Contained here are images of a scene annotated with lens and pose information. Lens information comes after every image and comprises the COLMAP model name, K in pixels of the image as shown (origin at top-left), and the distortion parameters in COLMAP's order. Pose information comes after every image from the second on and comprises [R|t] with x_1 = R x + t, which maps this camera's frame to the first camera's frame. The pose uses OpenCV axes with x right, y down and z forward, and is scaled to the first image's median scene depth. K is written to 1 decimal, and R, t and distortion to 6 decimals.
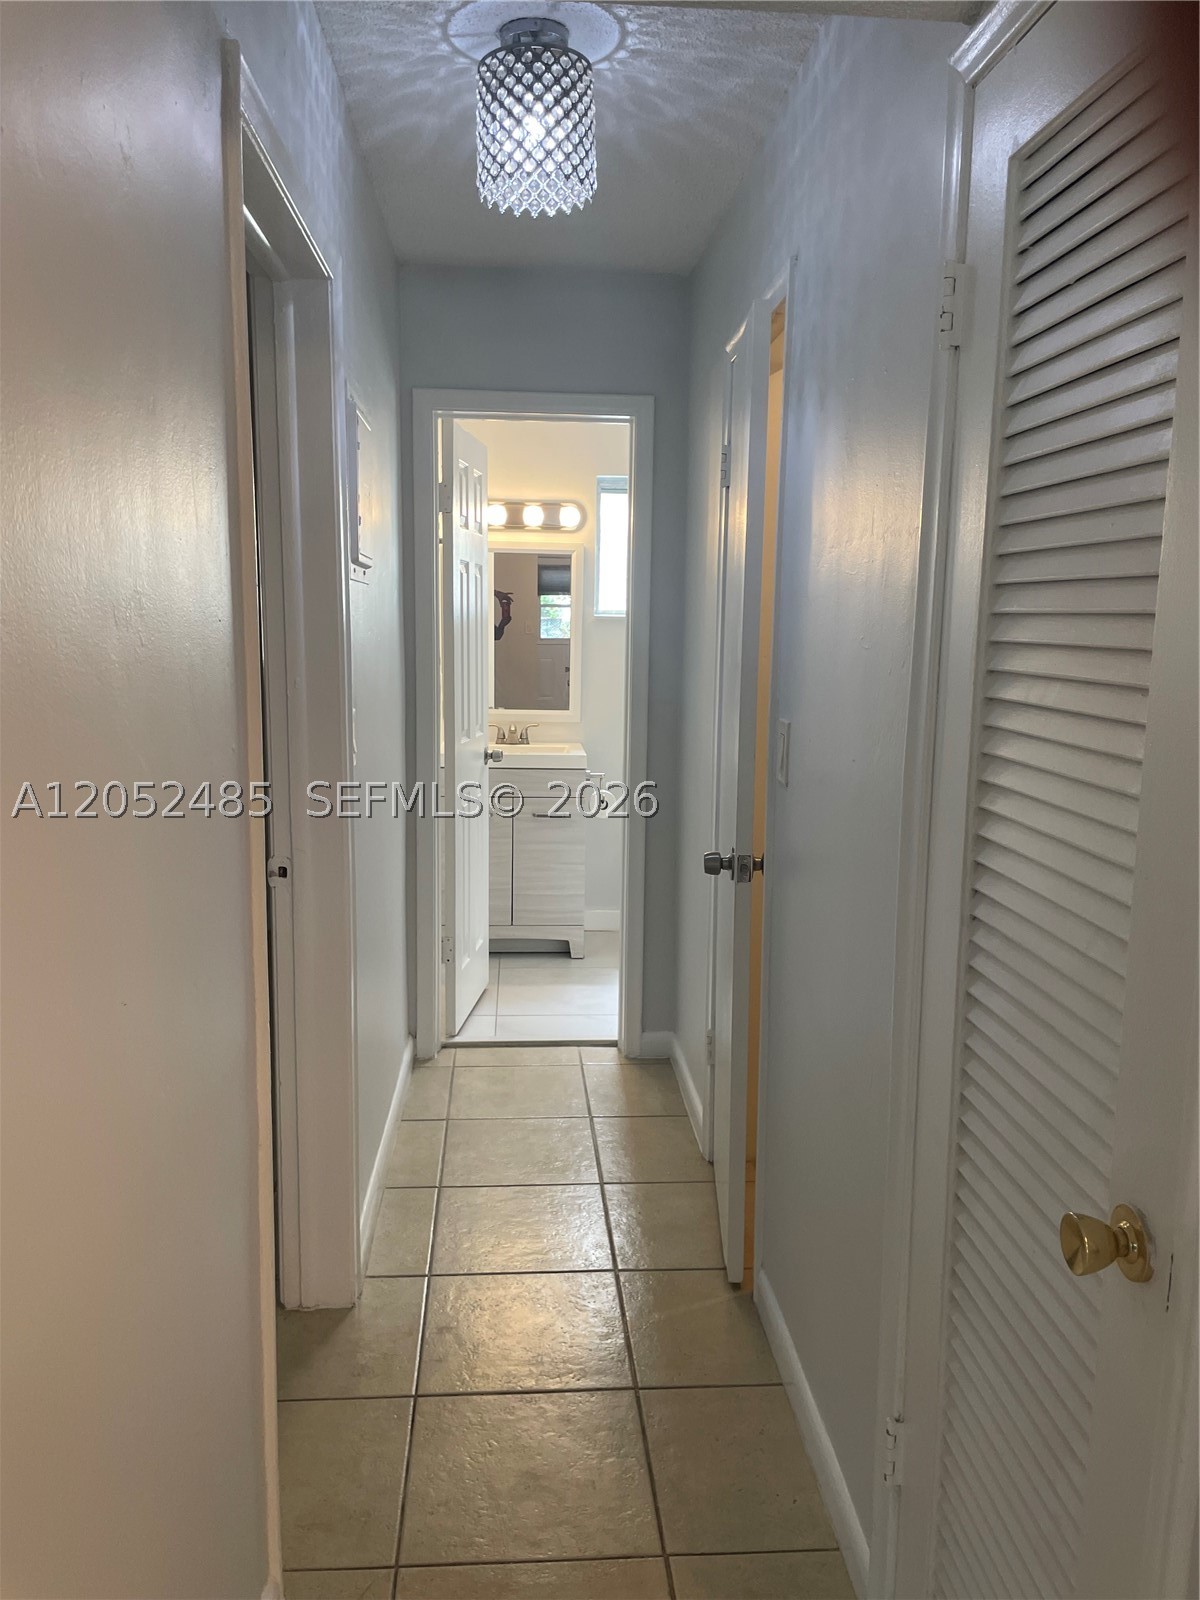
lens RADIAL K [[1237.1, 0, 596.6], [0, 1237.1, 814.3], [0, 0, 1]] dist [0.084978, -0.112127]
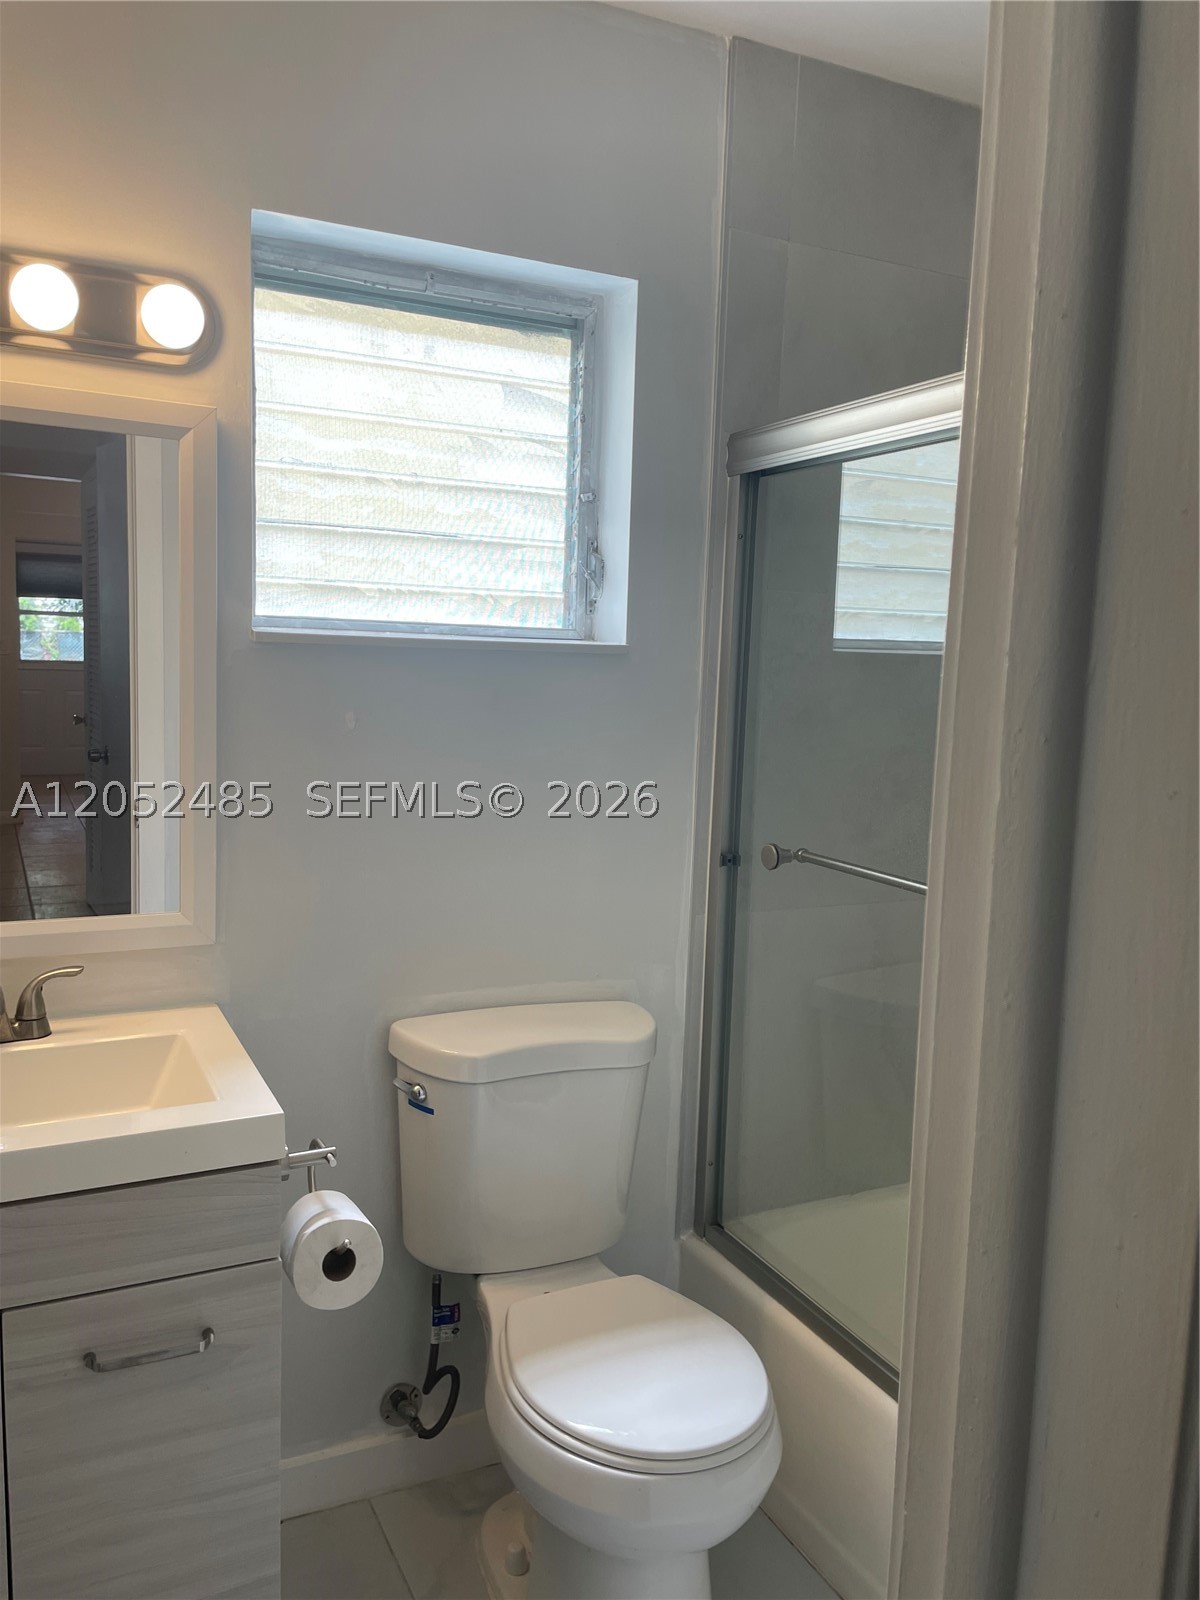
lens RADIAL K [[1237.1, 0, 608.9], [0, 1237.1, 797.2], [0, 0, 1]] dist [0.084978, -0.112127]
pose [[0.921956, -0.026461, 0.386391, -0.043937], [0.037572, 0.999068, -0.021230, -0.101419], [-0.385469, 0.034090, 0.922091, 0.635790]]
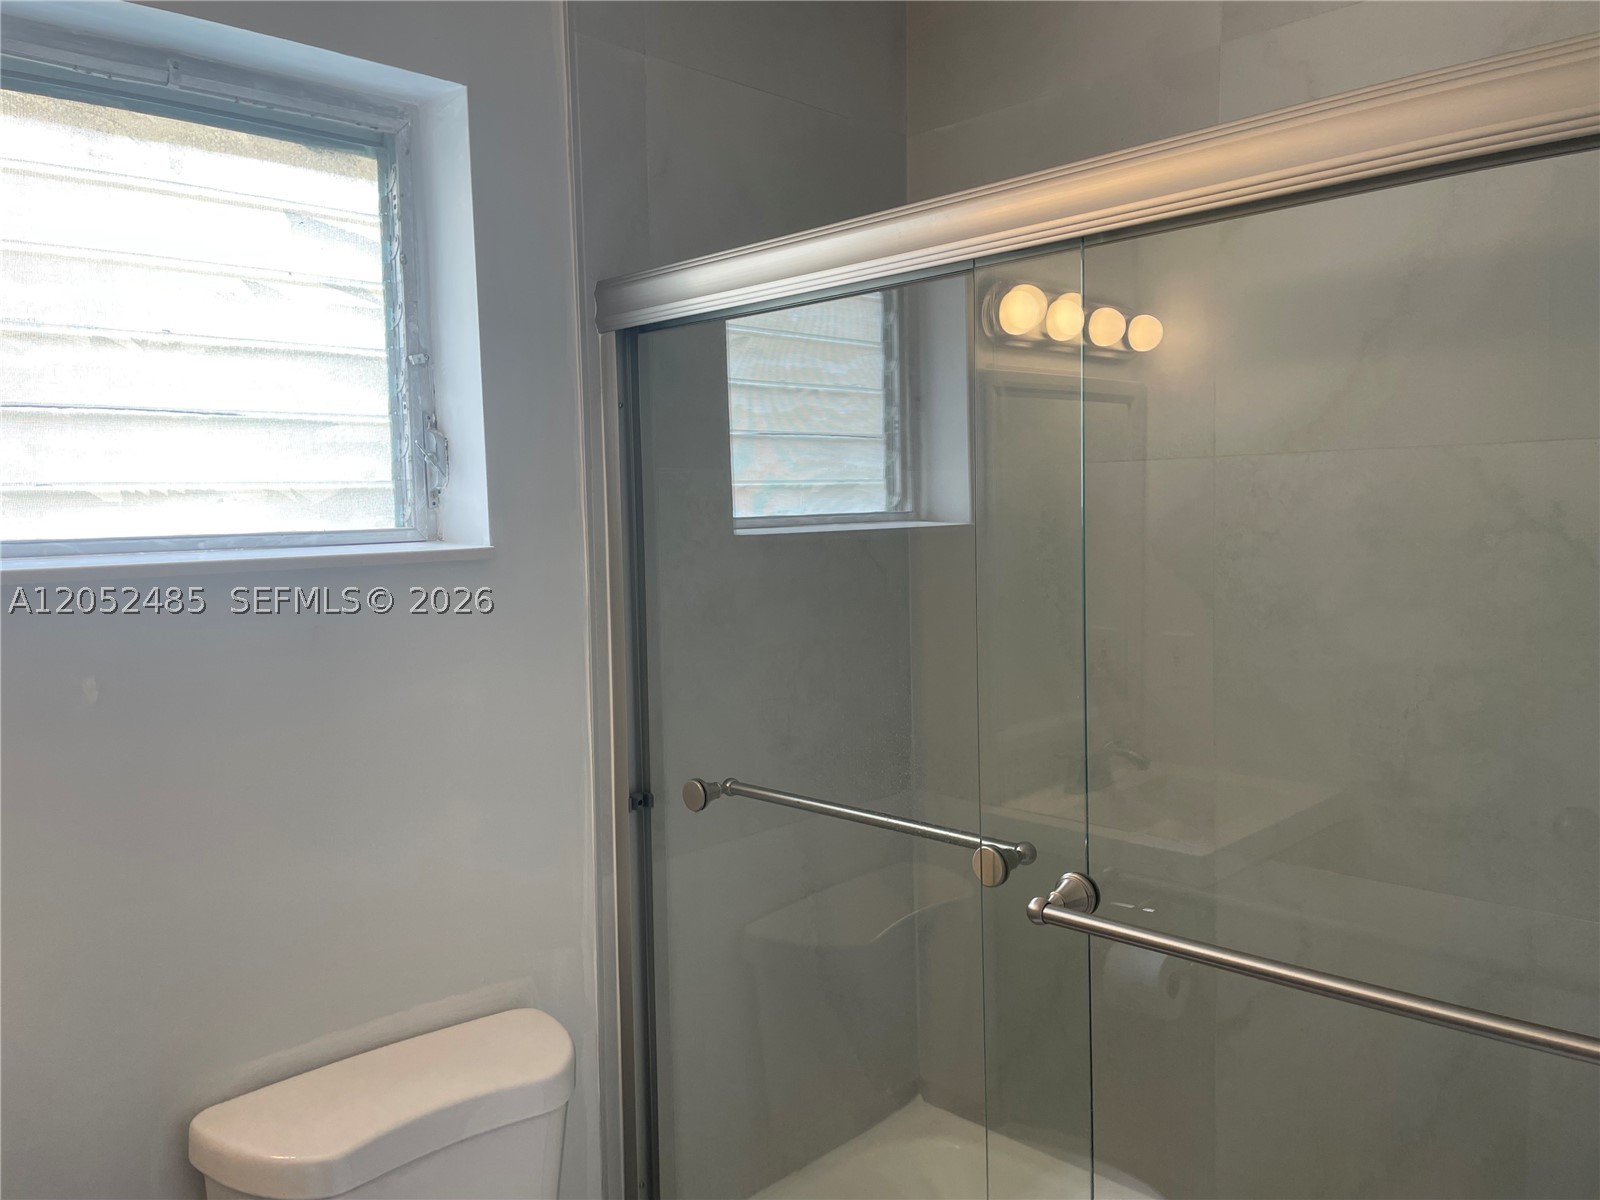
lens RADIAL K [[1237.1, 0, 817.8], [0, 1237.1, 595.6], [0, 0, 1]] dist [0.084978, -0.112127]
pose [[0.747539, -0.074469, 0.660030, -0.032147], [0.131278, 0.990658, -0.036910, -0.118787], [-0.651115, 0.114239, 0.750332, 0.695372]]
